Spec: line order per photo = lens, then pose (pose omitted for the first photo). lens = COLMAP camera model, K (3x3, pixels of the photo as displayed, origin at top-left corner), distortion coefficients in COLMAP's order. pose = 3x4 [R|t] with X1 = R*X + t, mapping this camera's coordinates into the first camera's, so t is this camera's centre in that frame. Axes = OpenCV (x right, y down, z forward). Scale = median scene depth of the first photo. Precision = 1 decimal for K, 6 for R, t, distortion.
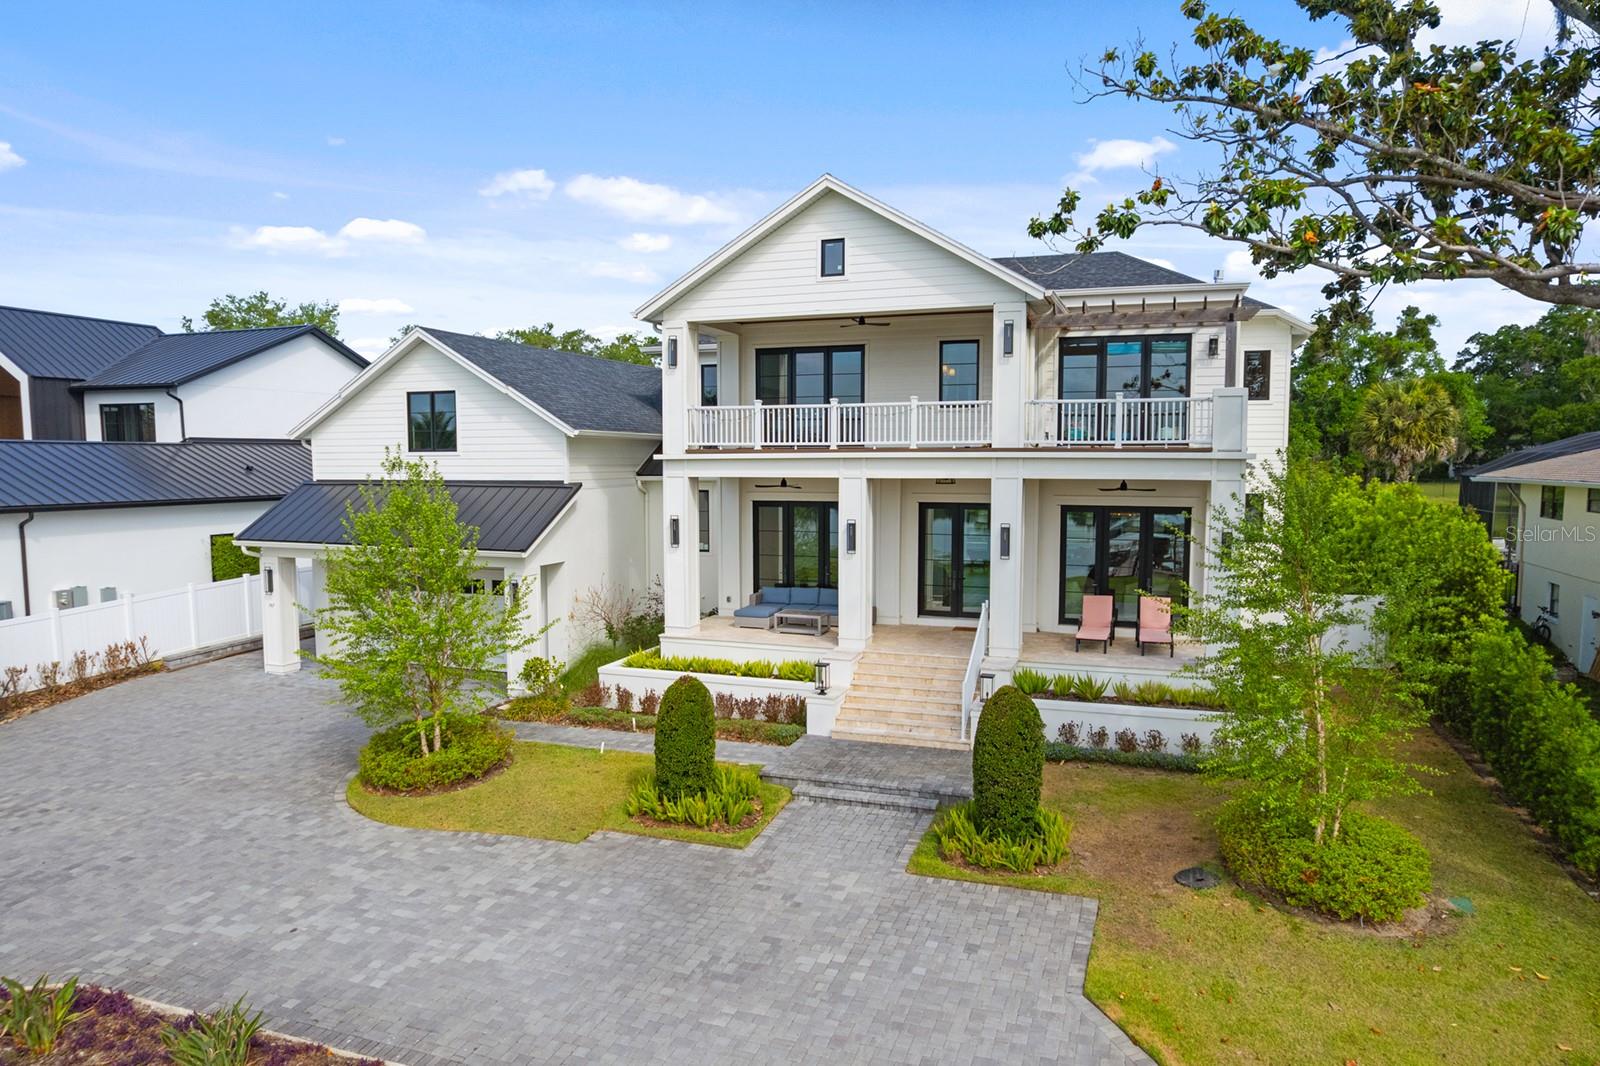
lens RADIAL K [[1044.9, 0, 792.6], [0, 1044.9, 537.5], [0, 0, 1]] dist [-0.041032, 0.022377]
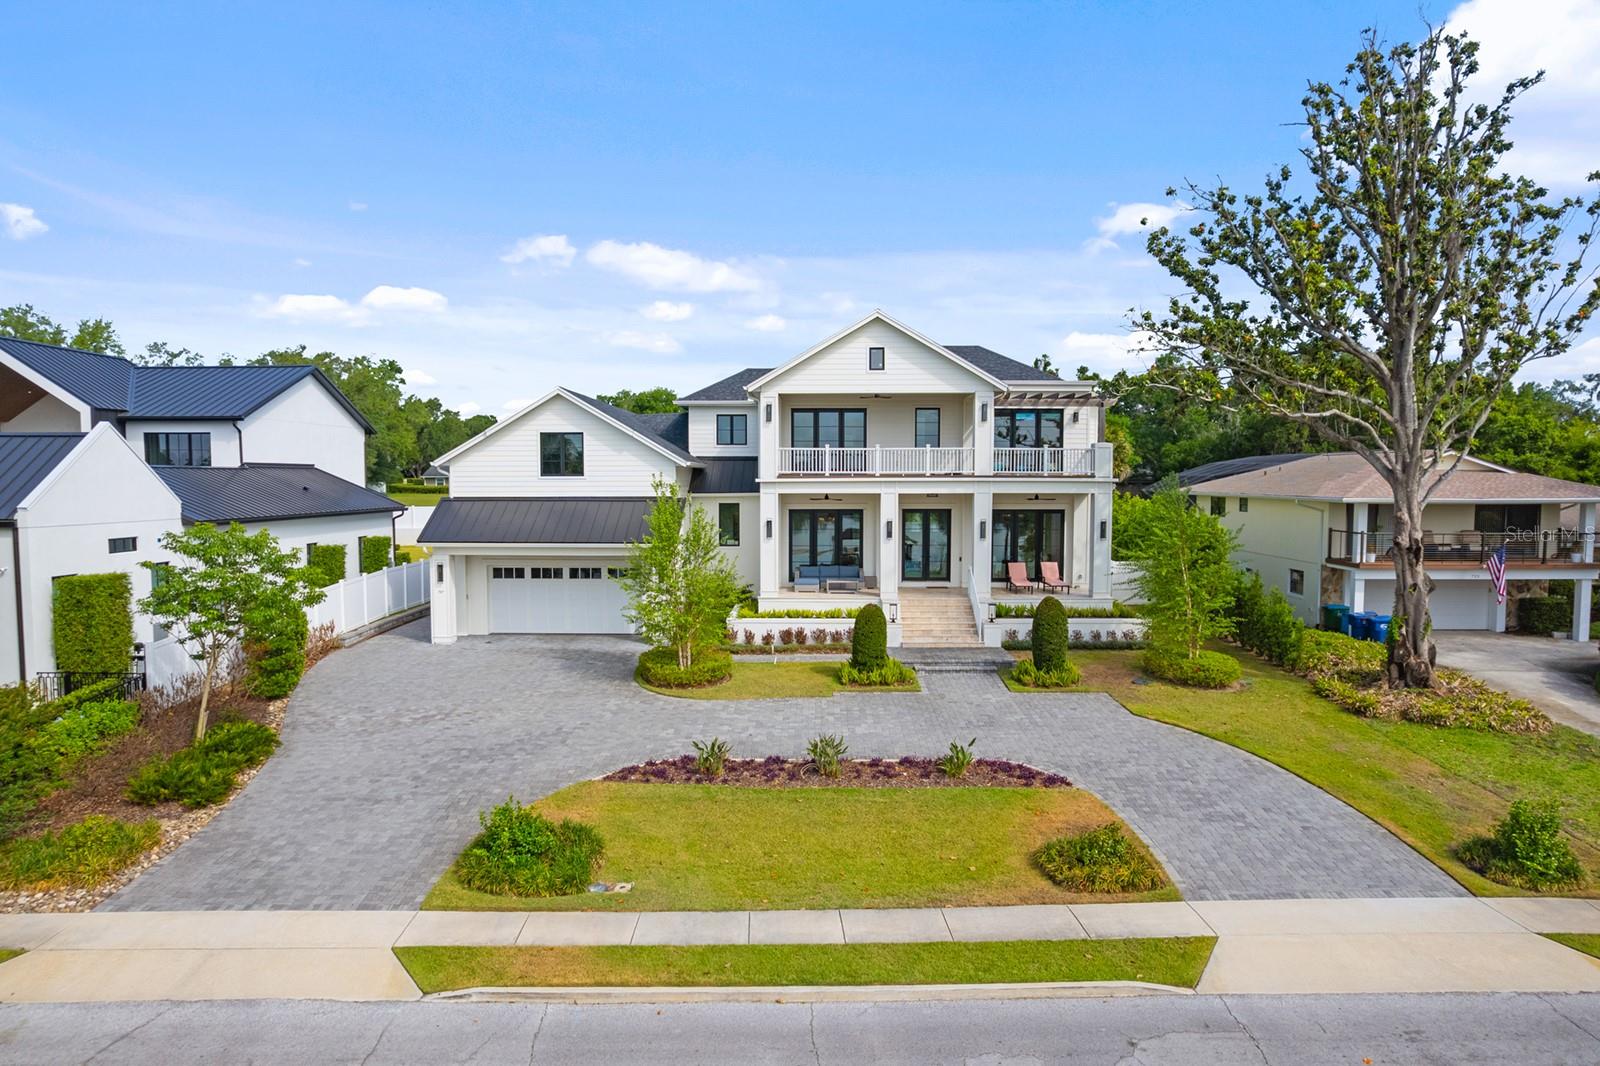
lens RADIAL K [[1044.9, 0, 801.0], [0, 1044.9, 530.9], [0, 0, 1]] dist [-0.041032, 0.022377]
pose [[0.944313, -0.016258, 0.328646, -0.583580], [0.024716, 0.999462, -0.021574, 0.032079], [-0.328118, 0.028496, 0.944207, -0.474082]]
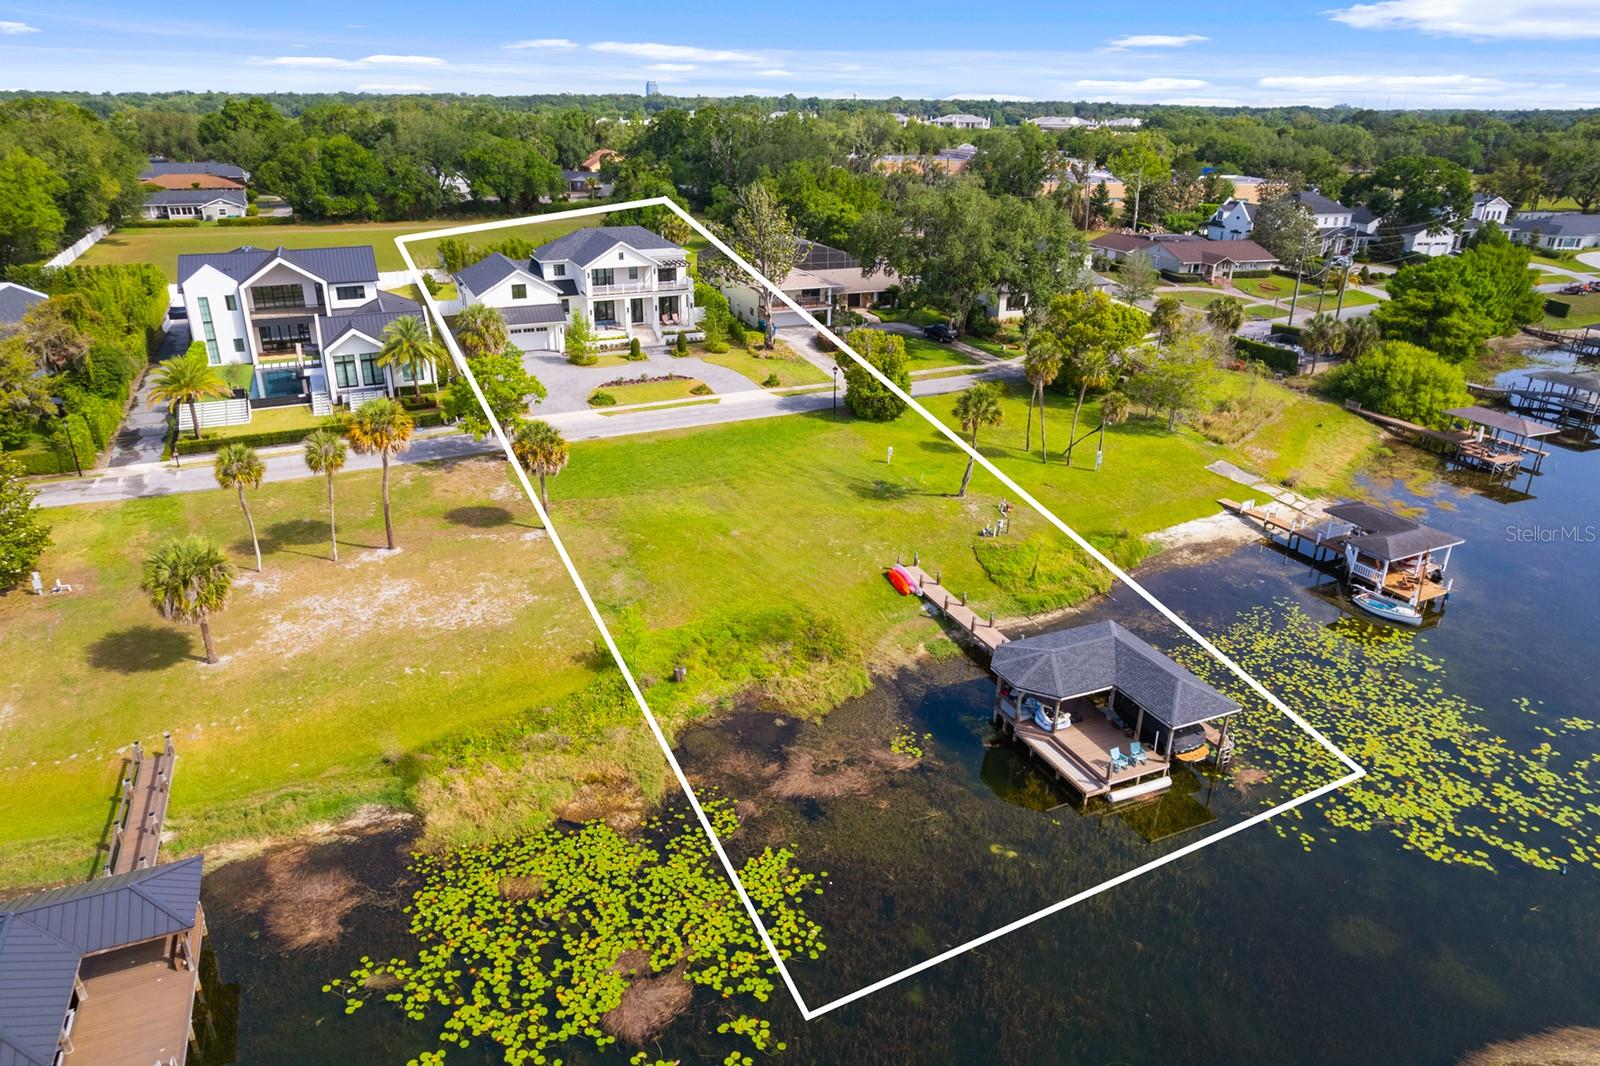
lens RADIAL K [[1044.9, 0, 824.1], [0, 1044.9, 546.4], [0, 0, 1]] dist [-0.041032, 0.022377]
pose [[0.711910, -0.268076, 0.649091, -2.837236], [0.039598, 0.938127, 0.344019, -0.621700], [-0.701153, -0.219208, 0.678478, -3.361172]]
